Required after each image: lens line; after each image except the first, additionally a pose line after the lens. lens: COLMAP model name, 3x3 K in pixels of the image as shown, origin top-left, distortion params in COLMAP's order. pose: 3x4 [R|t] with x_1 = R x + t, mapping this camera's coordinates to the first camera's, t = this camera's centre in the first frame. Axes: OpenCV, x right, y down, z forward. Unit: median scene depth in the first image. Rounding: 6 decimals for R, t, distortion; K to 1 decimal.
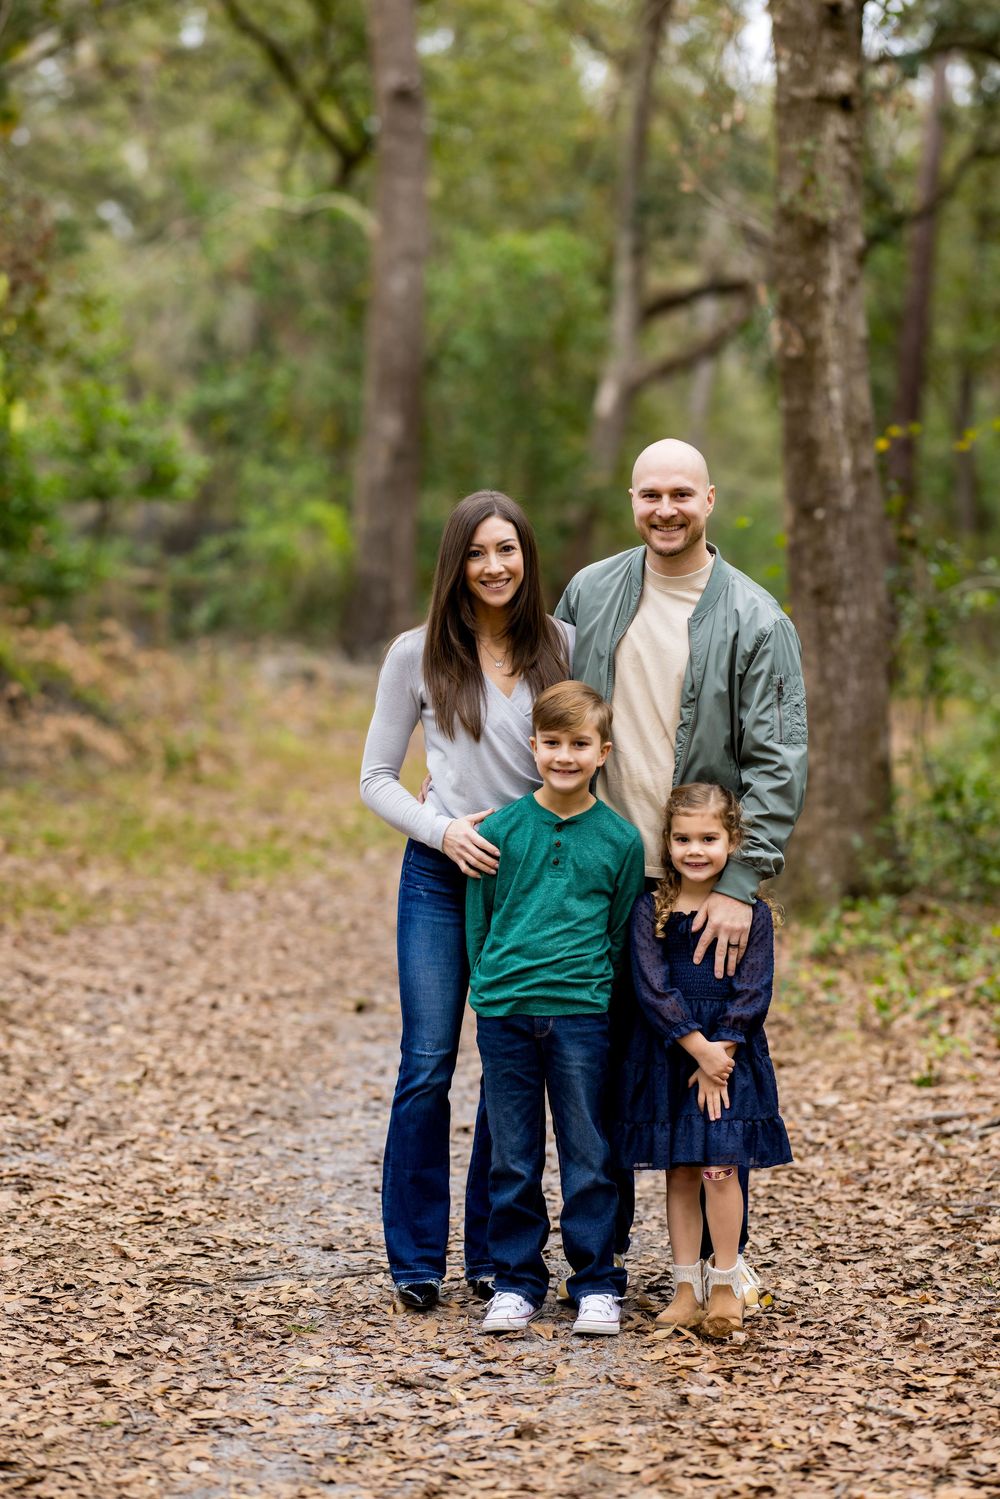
lens RADIAL K [[3708.4, 0, 500.0], [0, 3708.4, 749.5], [0, 0, 1]] dist [-0.026396, -0.363979]
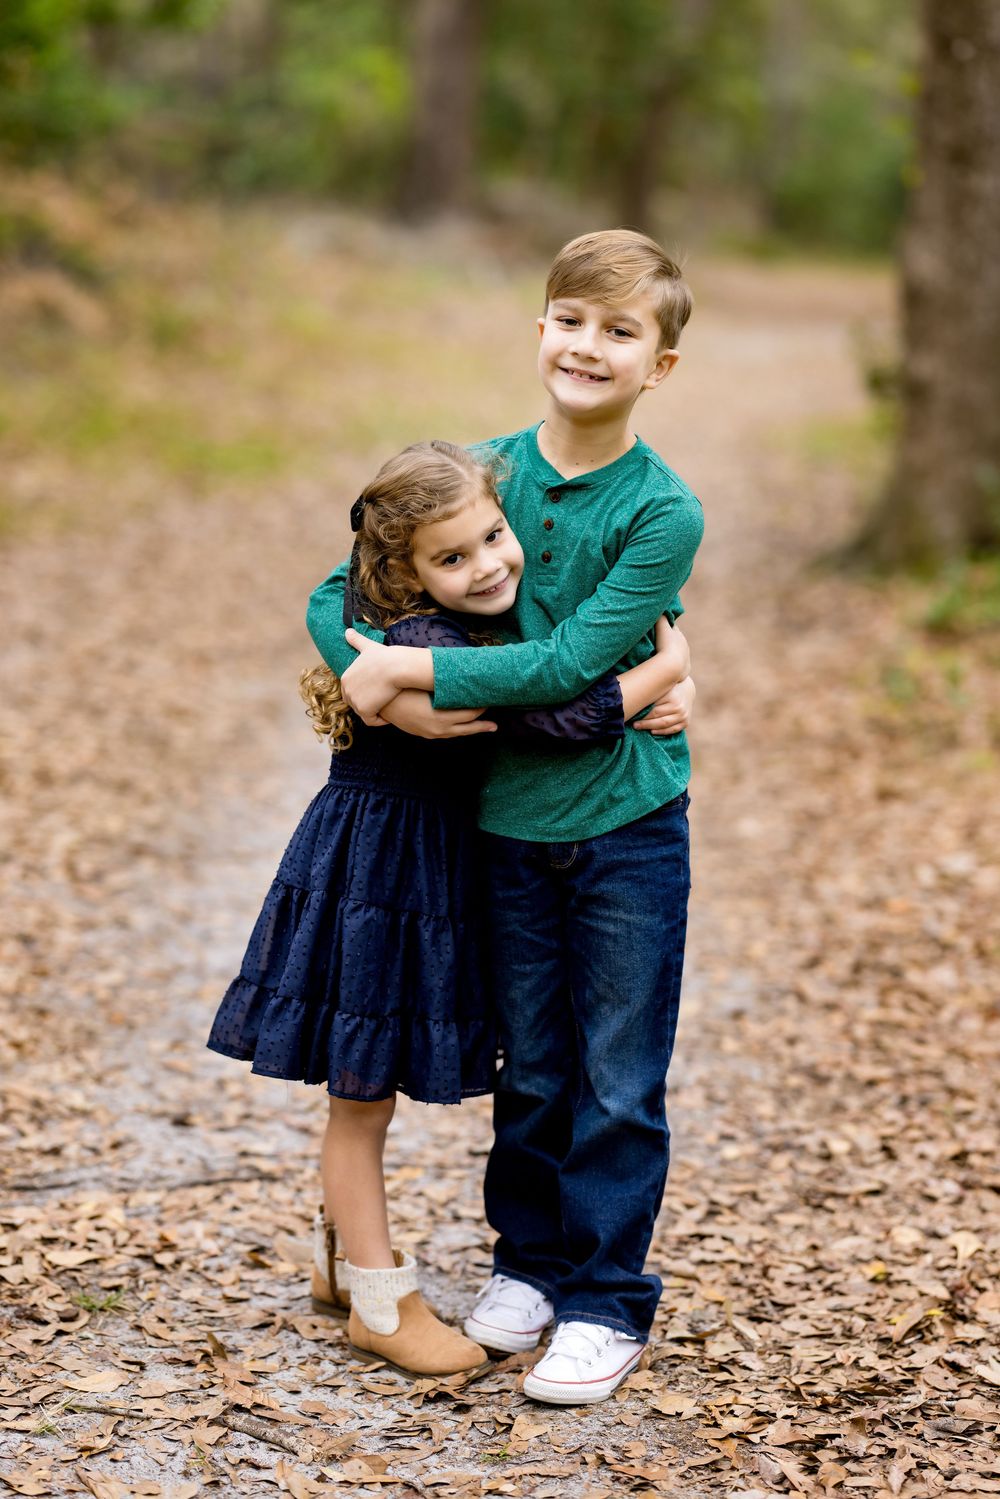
lens RADIAL K [[3708.4, 0, 500.0], [0, 3708.4, 749.5], [0, 0, 1]] dist [-0.026396, -0.363979]
pose [[0.998828, 0.045963, -0.015157, 0.004914], [-0.043984, 0.992743, 0.111922, -0.000662], [0.020191, -0.111124, 0.993601, 0.125977]]
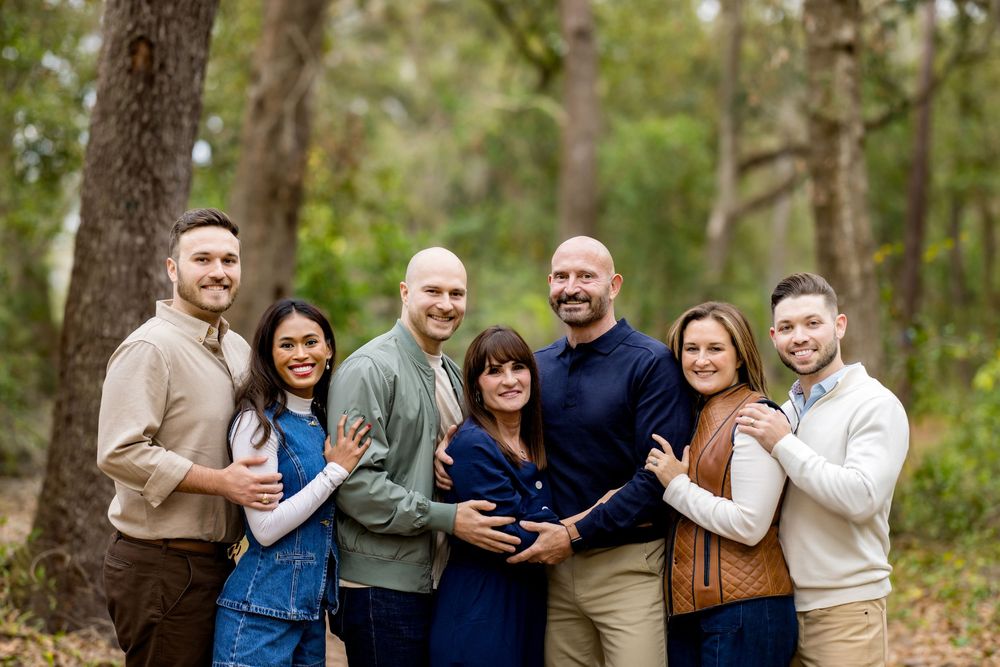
lens RADIAL K [[2473.9, 0, 500.0], [0, 2473.9, 333.5], [0, 0, 1]] dist [-0.026396, -0.363979]
pose [[0.997933, -0.018044, -0.061679, 0.002802], [0.014940, 0.998616, -0.050430, 0.001605], [0.062504, 0.049405, 0.996821, -0.049041]]
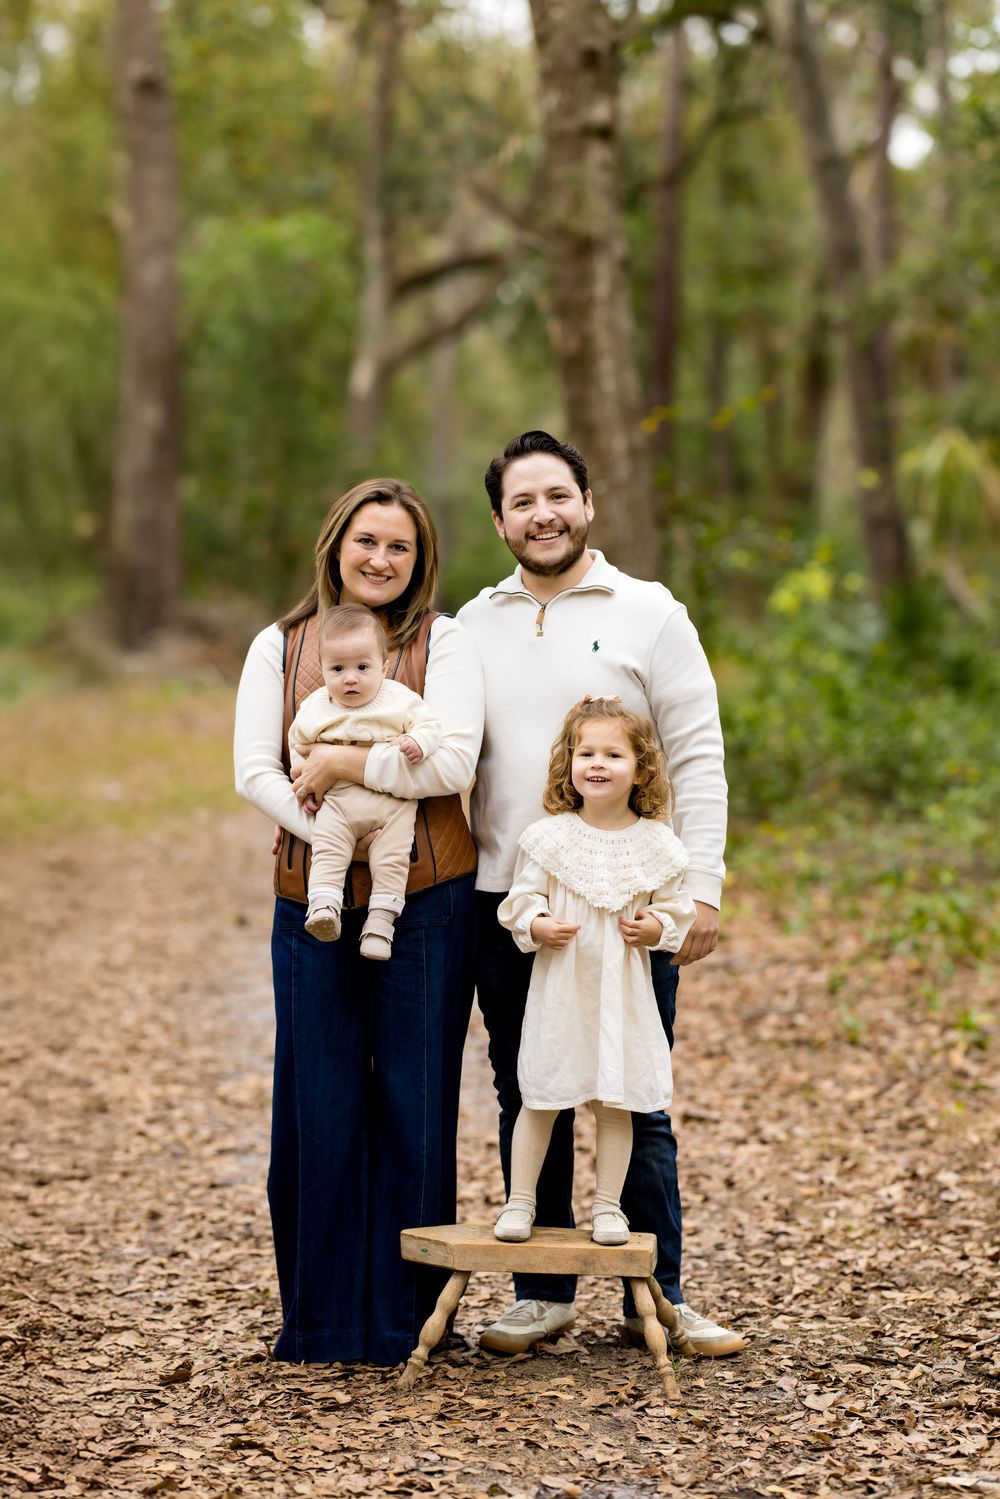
lens RADIAL K [[4009.6, 0, 500.0], [0, 4009.6, 749.5], [0, 0, 1]] dist [-0.064658, -0.457140]
pose [[0.996729, -0.046489, 0.066102, -0.018254], [0.046430, 0.998919, 0.002431, 0.007889], [-0.066144, 0.000646, 0.997810, -0.144537]]
